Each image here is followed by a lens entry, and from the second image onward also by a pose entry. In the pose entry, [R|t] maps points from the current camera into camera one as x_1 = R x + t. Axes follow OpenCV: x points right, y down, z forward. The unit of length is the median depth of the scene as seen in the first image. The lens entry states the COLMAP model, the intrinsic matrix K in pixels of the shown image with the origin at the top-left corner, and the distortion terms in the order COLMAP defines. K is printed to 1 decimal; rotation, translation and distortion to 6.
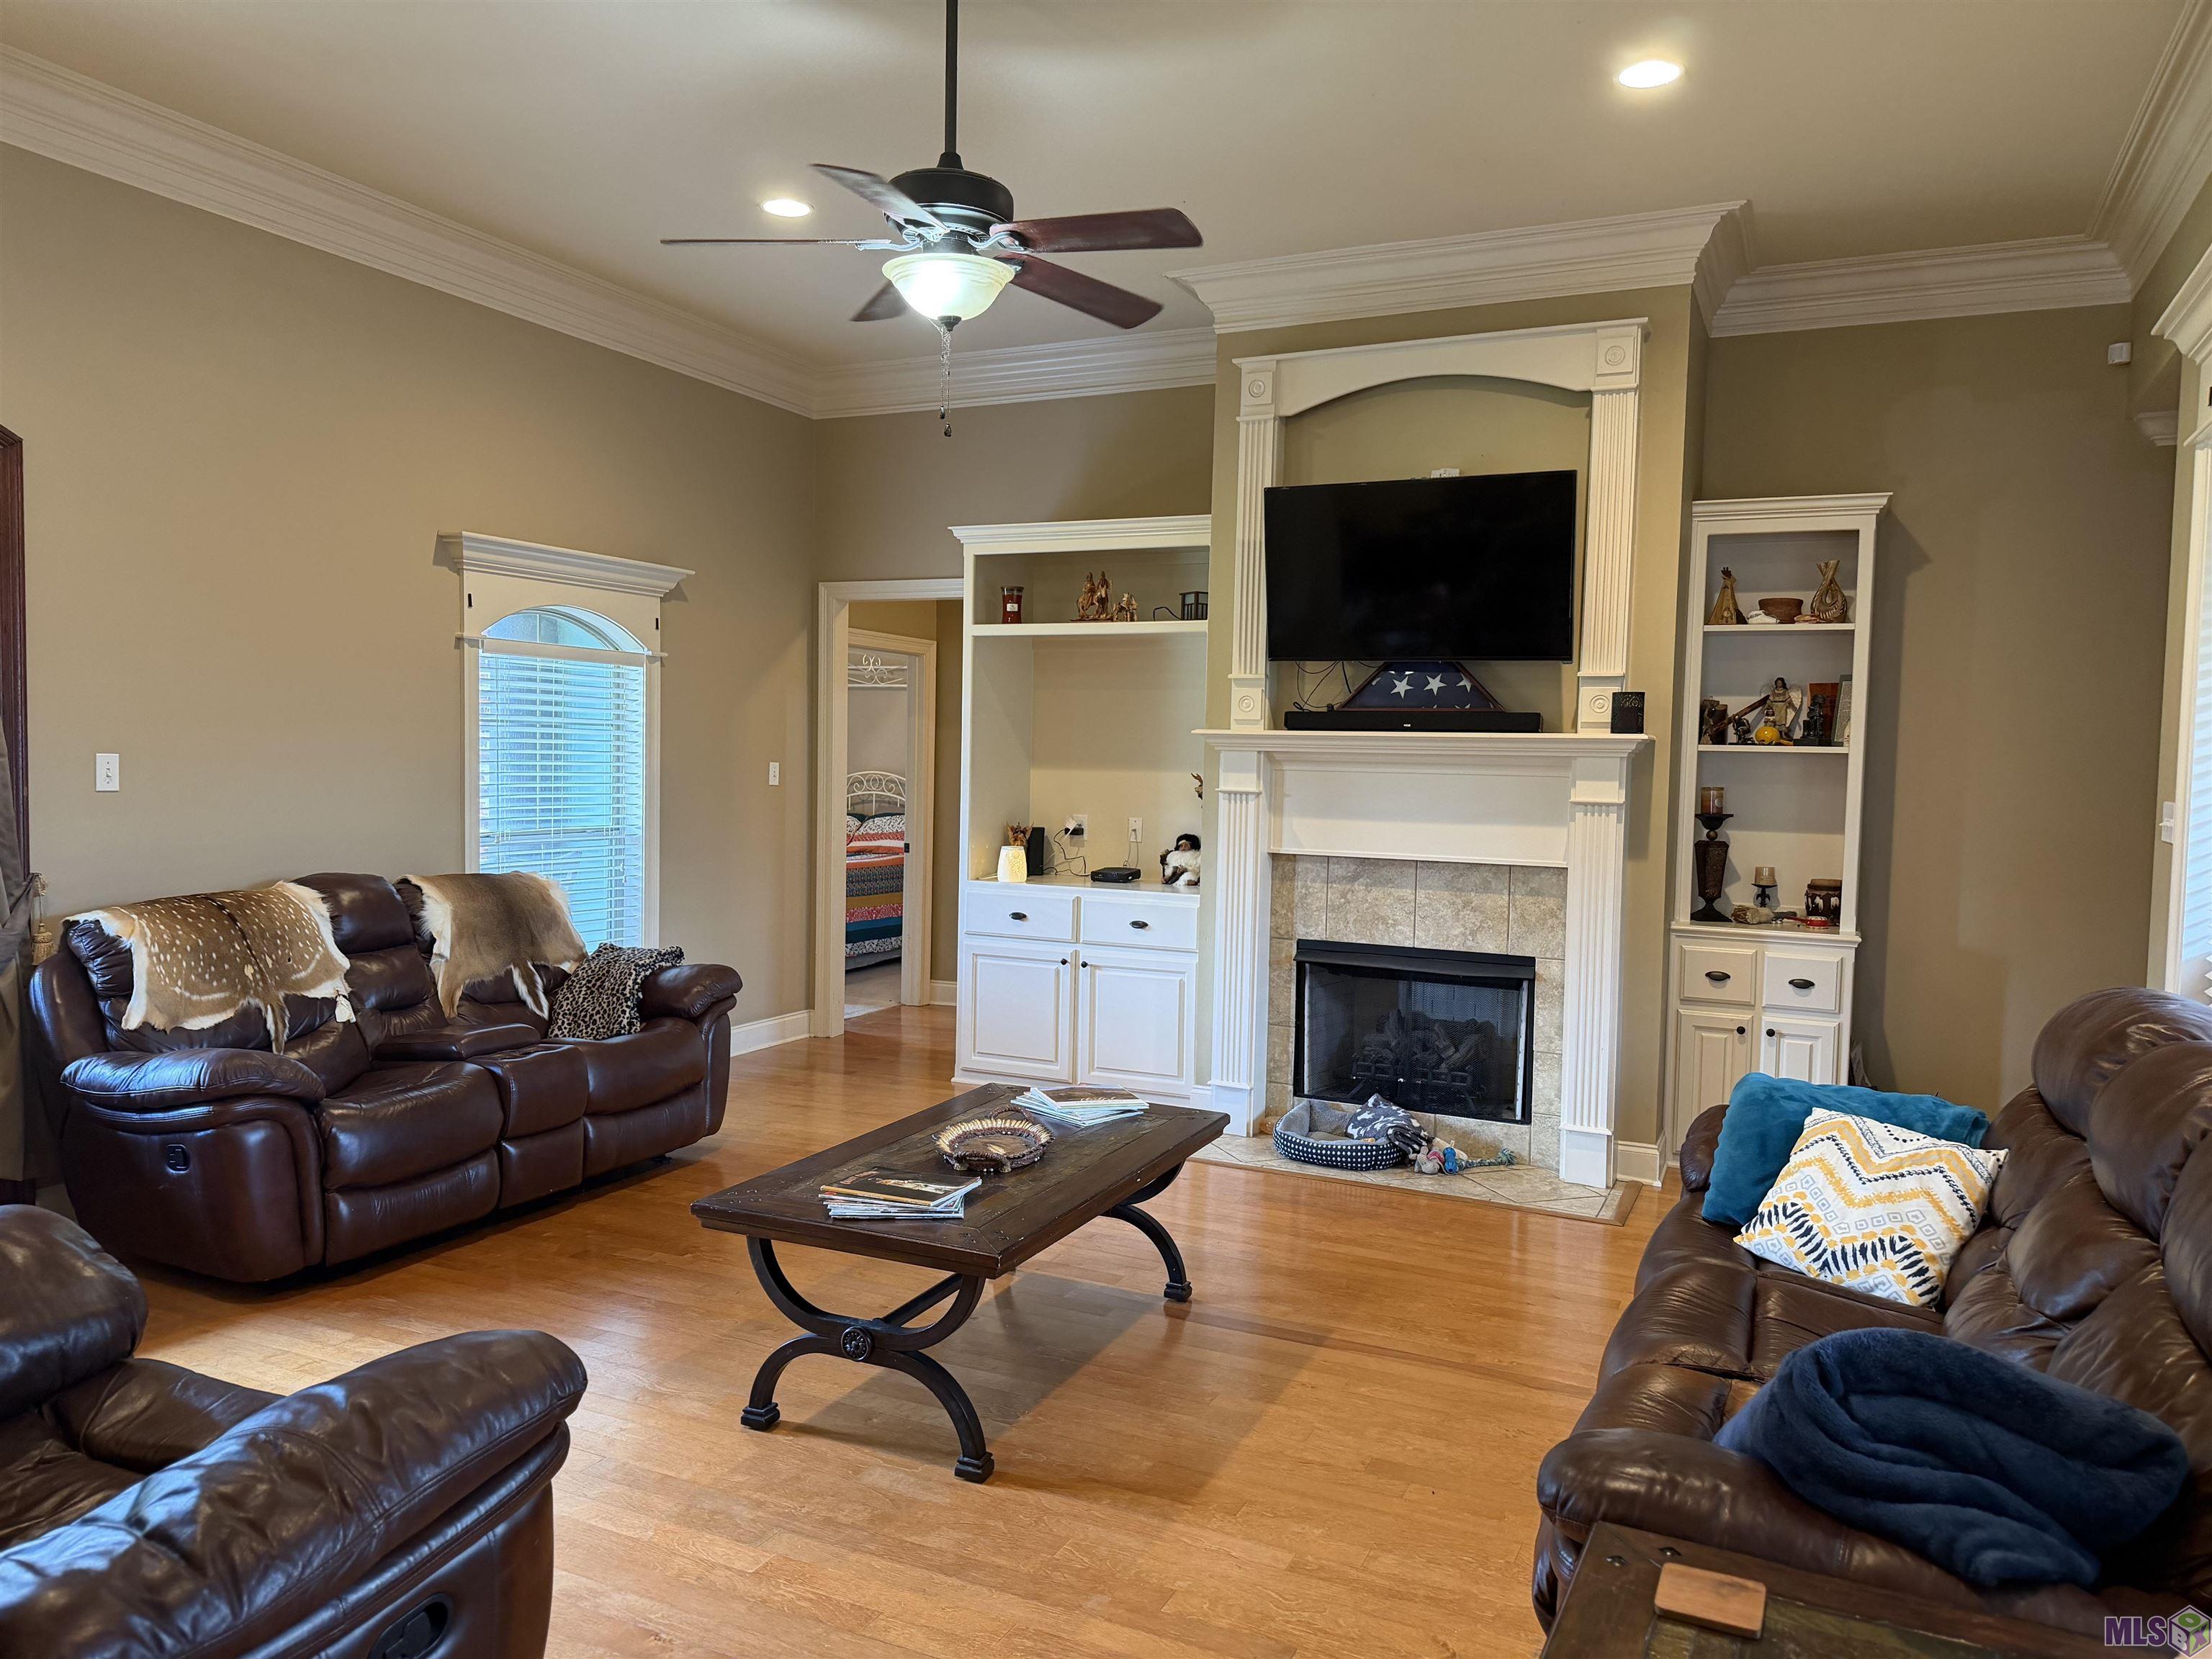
lens RADIAL K [[1552.9, 0, 1110.6], [0, 1552.9, 838.6], [0, 0, 1]] dist [0.002776, -0.026743]
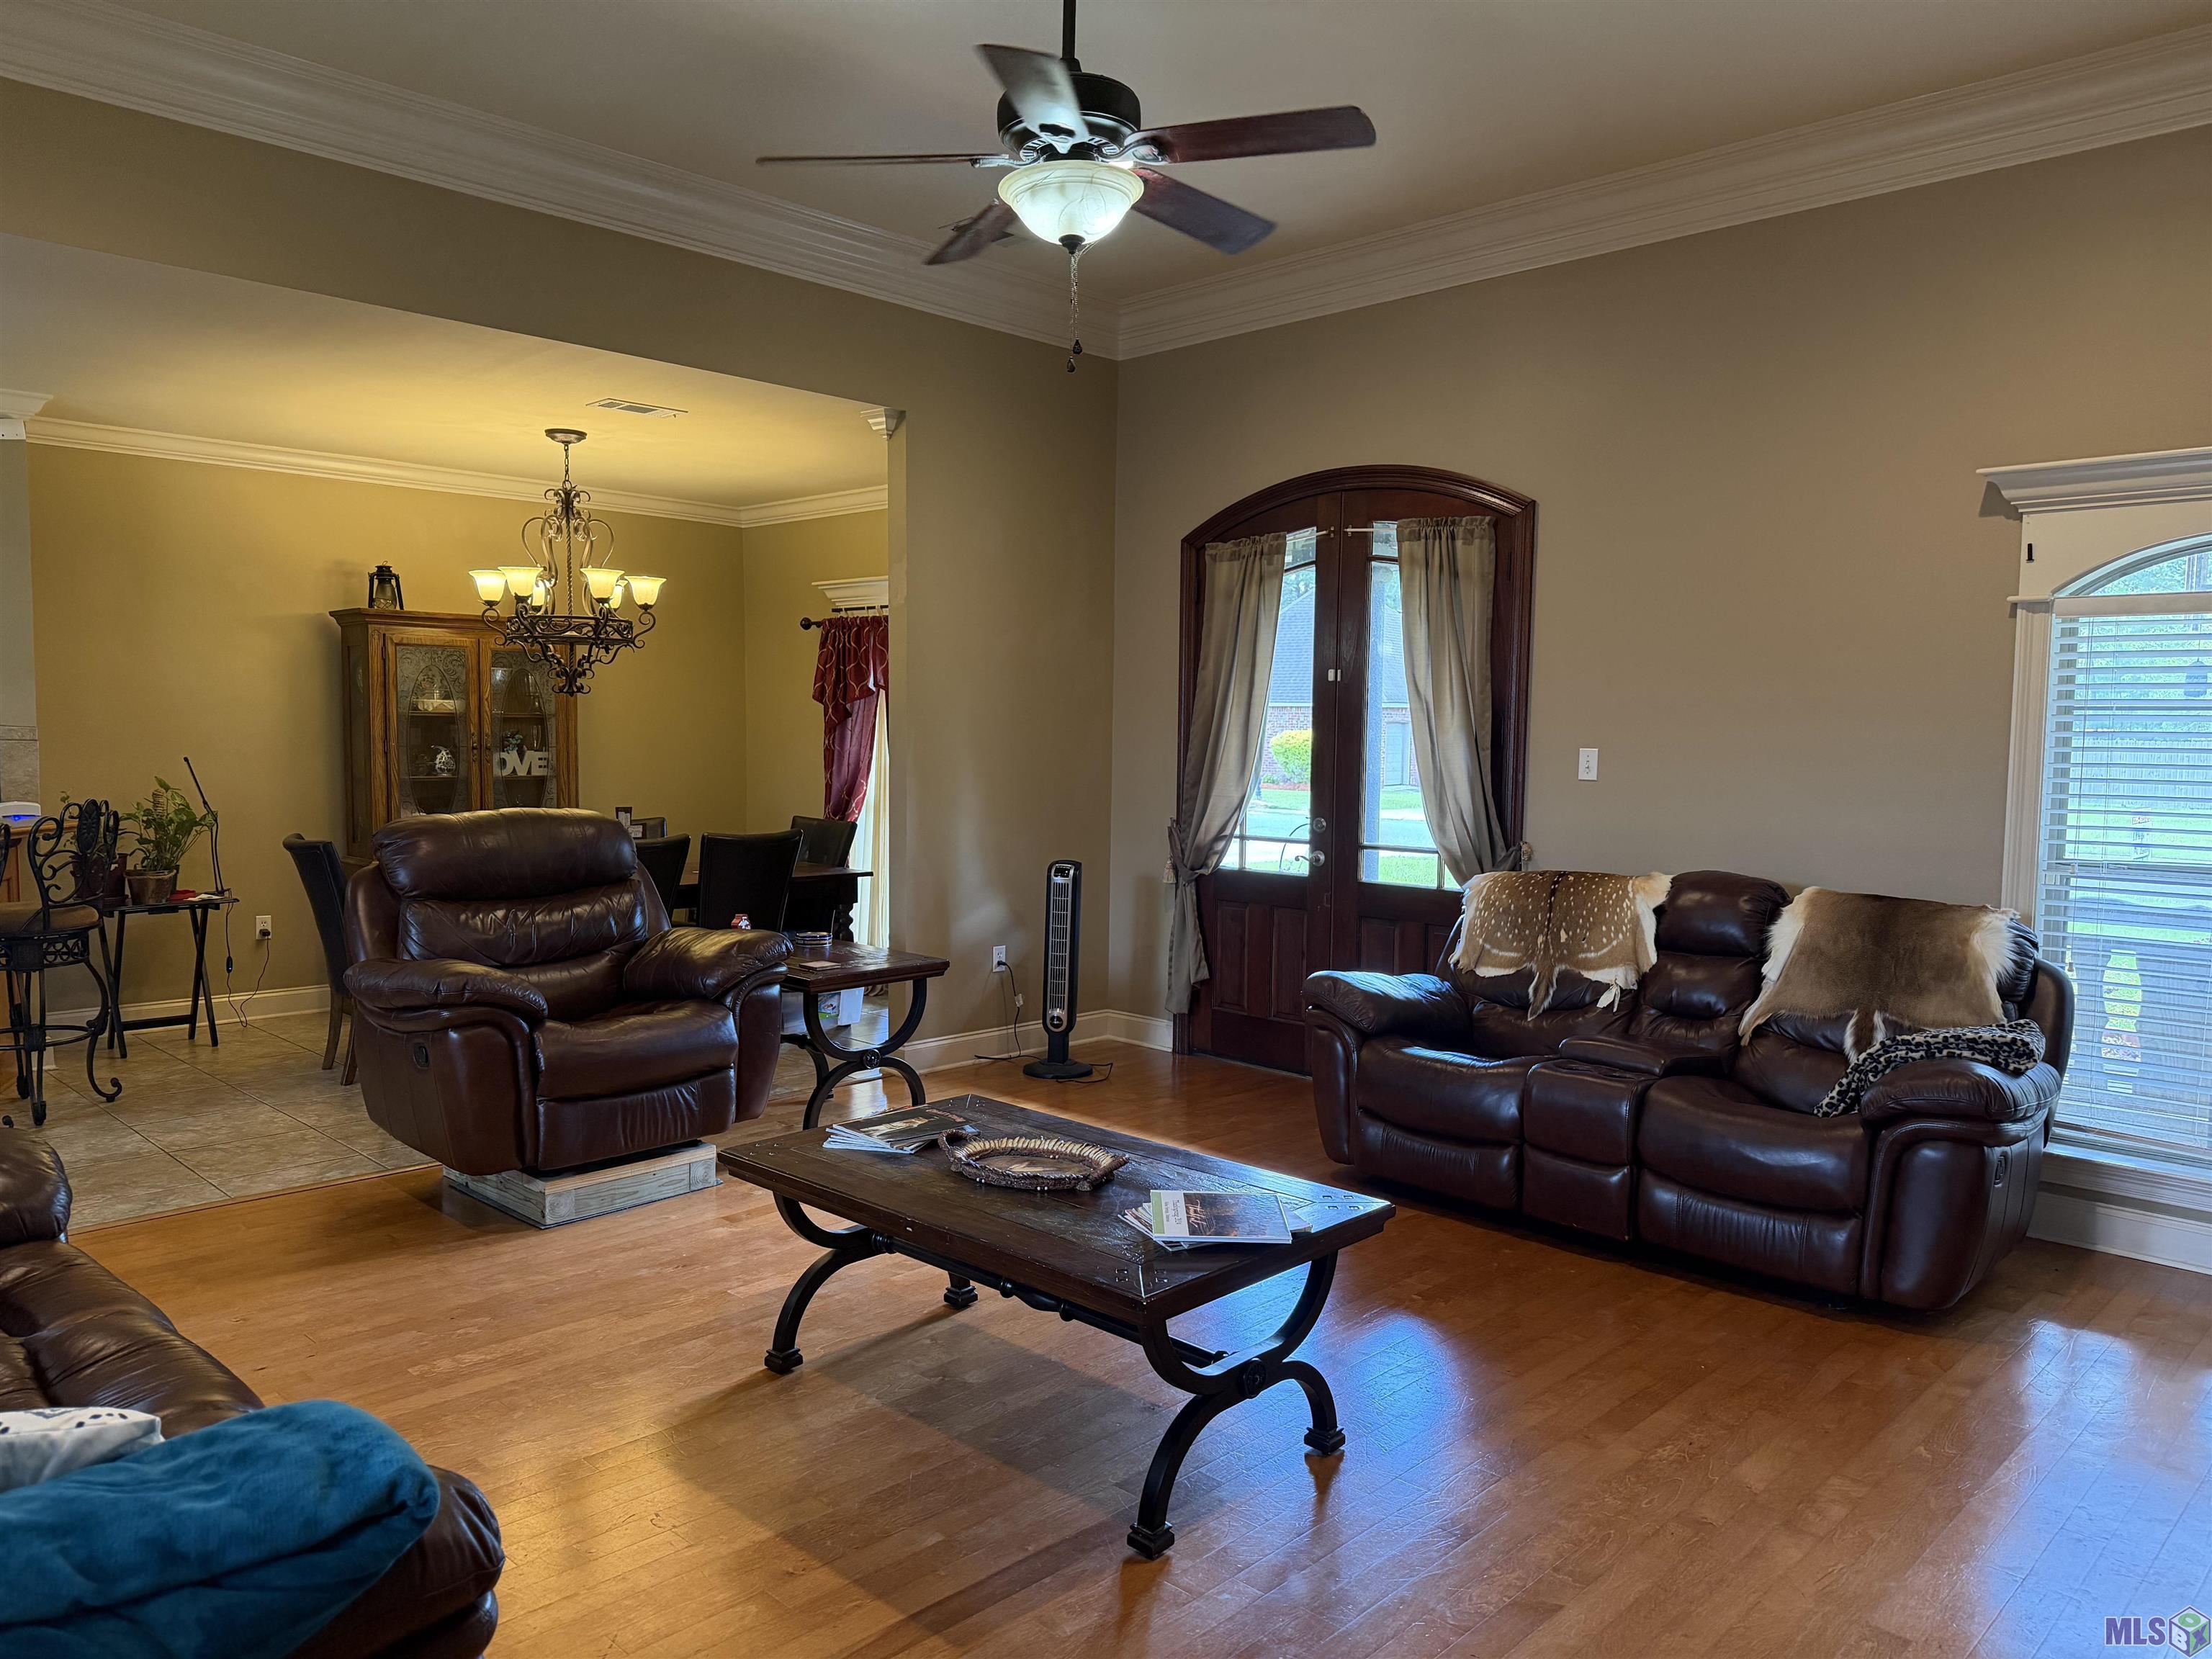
lens RADIAL K [[1552.9, 0, 1114.2], [0, 1552.9, 825.2], [0, 0, 1]] dist [0.002776, -0.026743]
pose [[-0.330168, 0.031357, -0.943401, 0.612840], [-0.070420, 0.995845, 0.057745, -0.040741], [0.941292, 0.085499, -0.326588, 1.089102]]
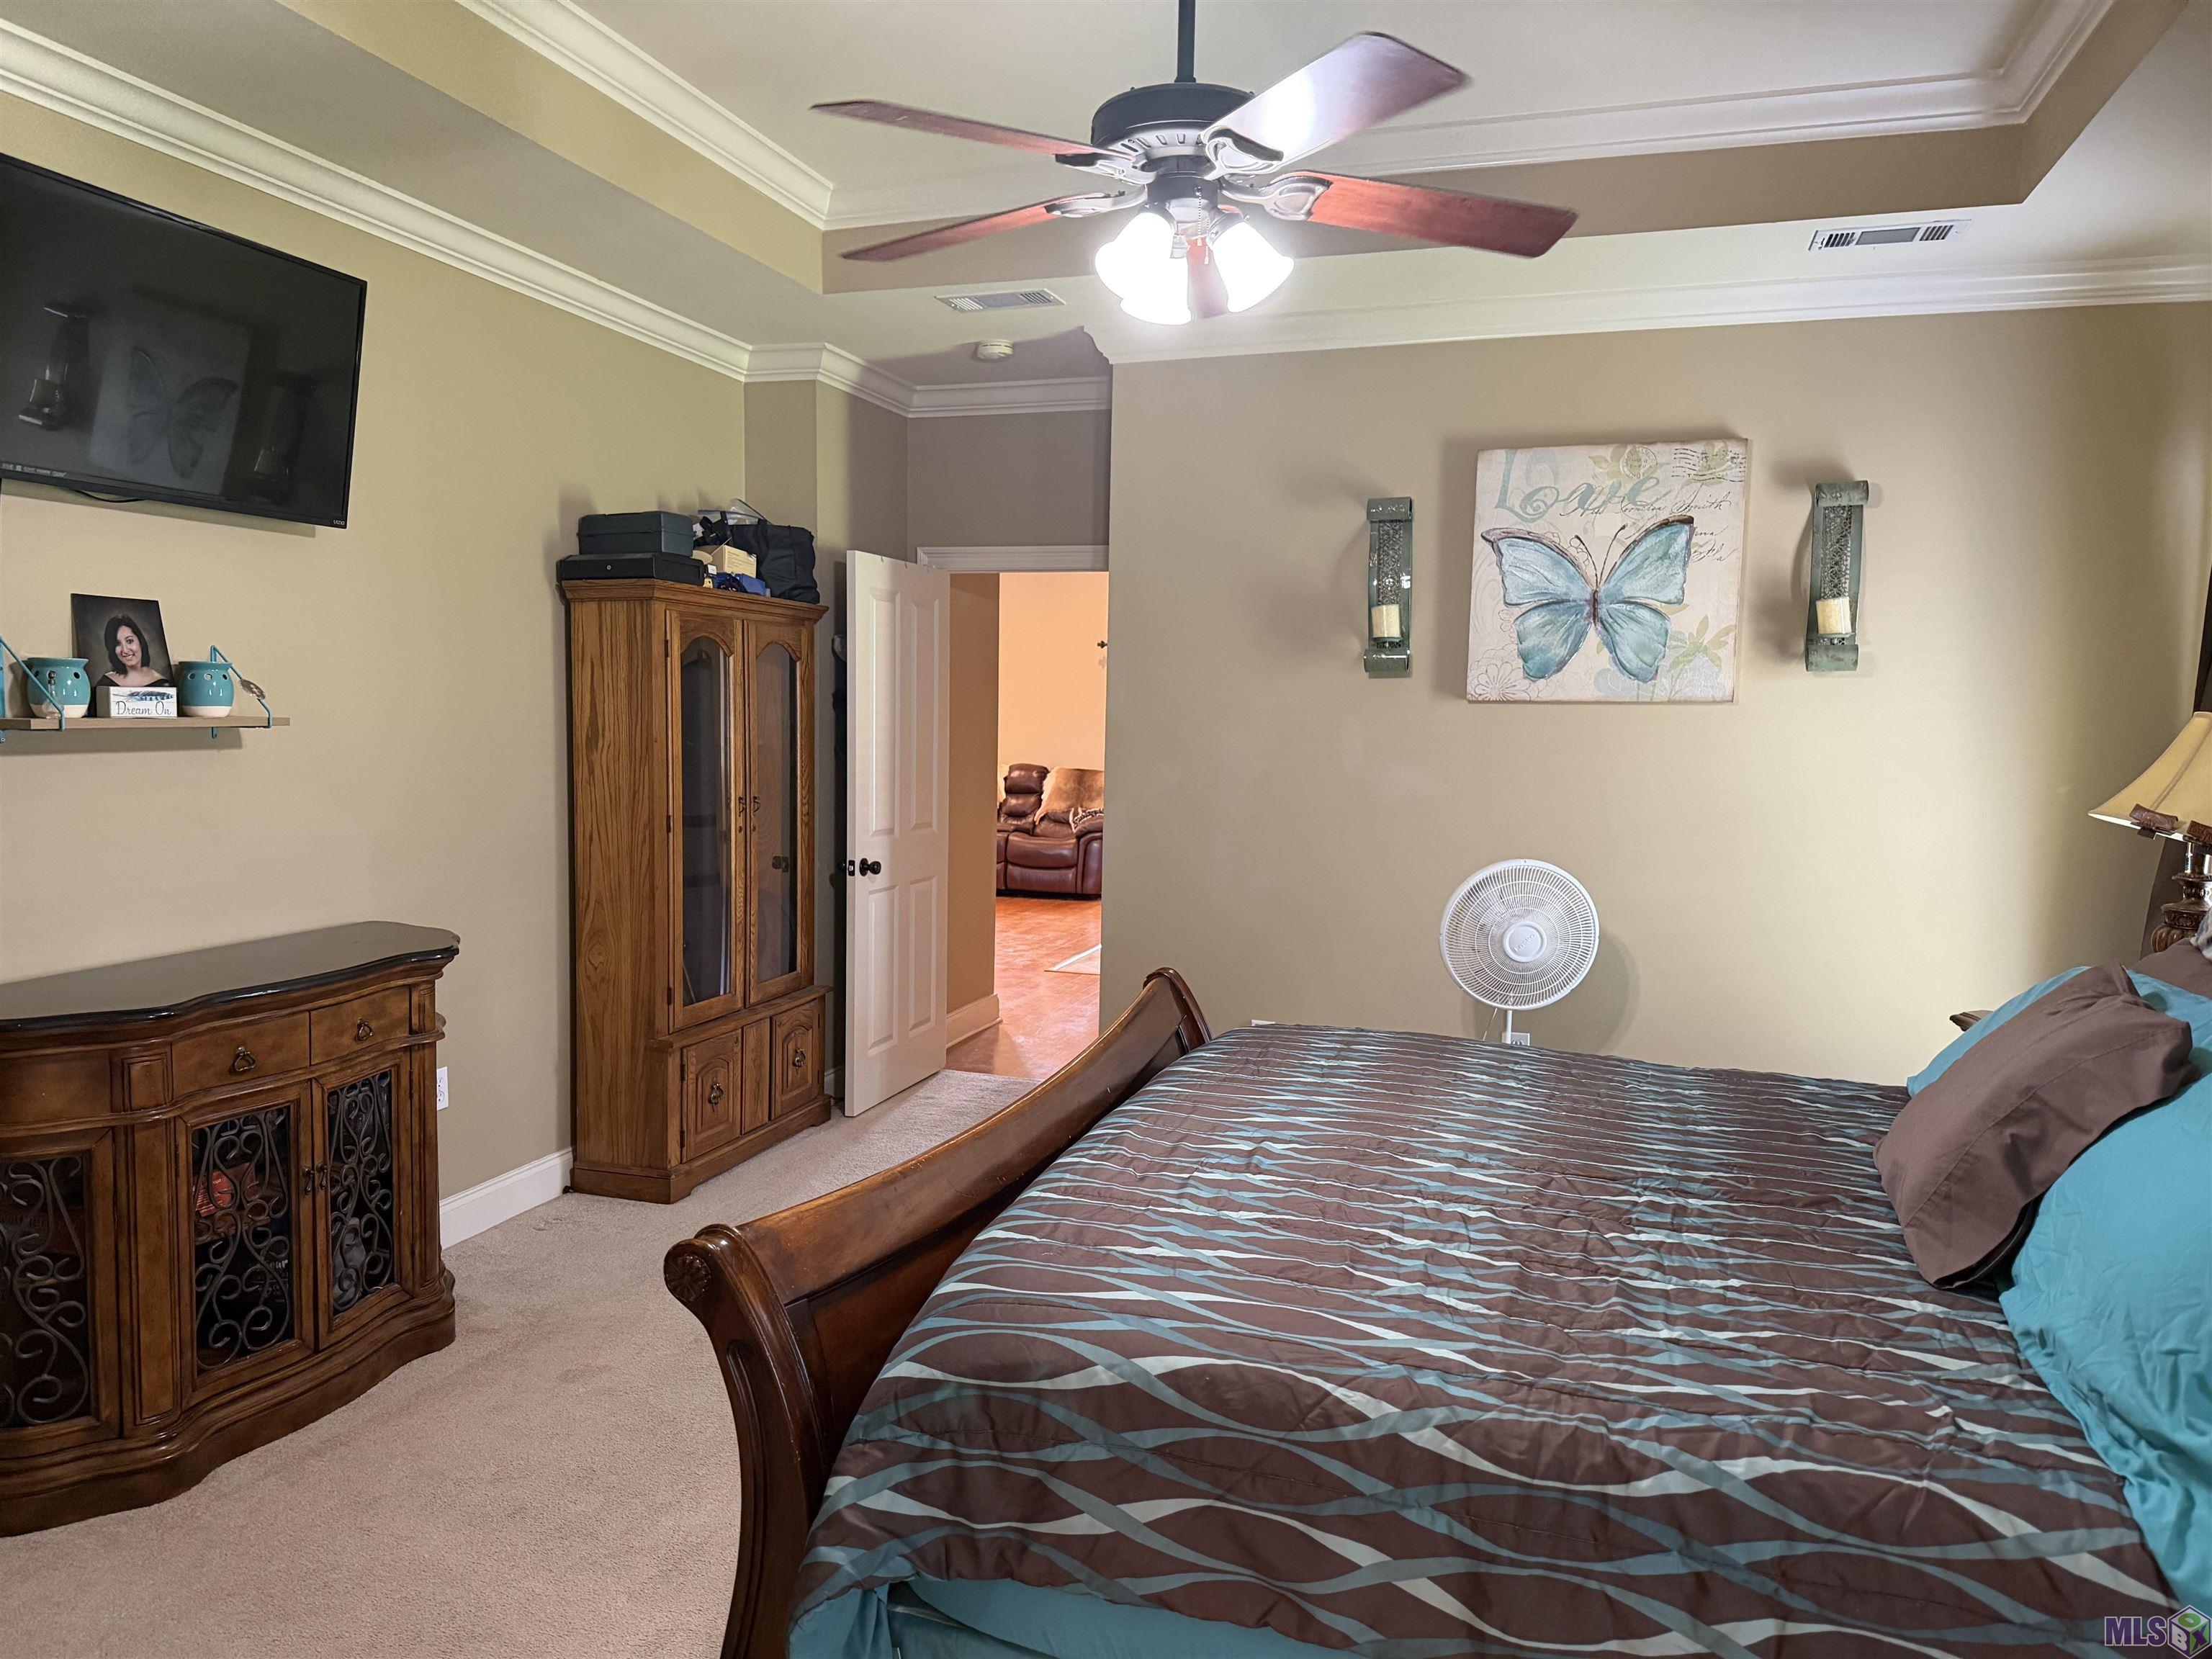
lens RADIAL K [[1552.9, 0, 1109.6], [0, 1552.9, 829.2], [0, 0, 1]] dist [0.002776, -0.026743]
pose [[0.133953, 0.041559, -0.990116, 2.311192], [-0.058445, 0.997712, 0.033971, 0.038259], [0.989263, 0.053317, 0.136076, 0.907169]]
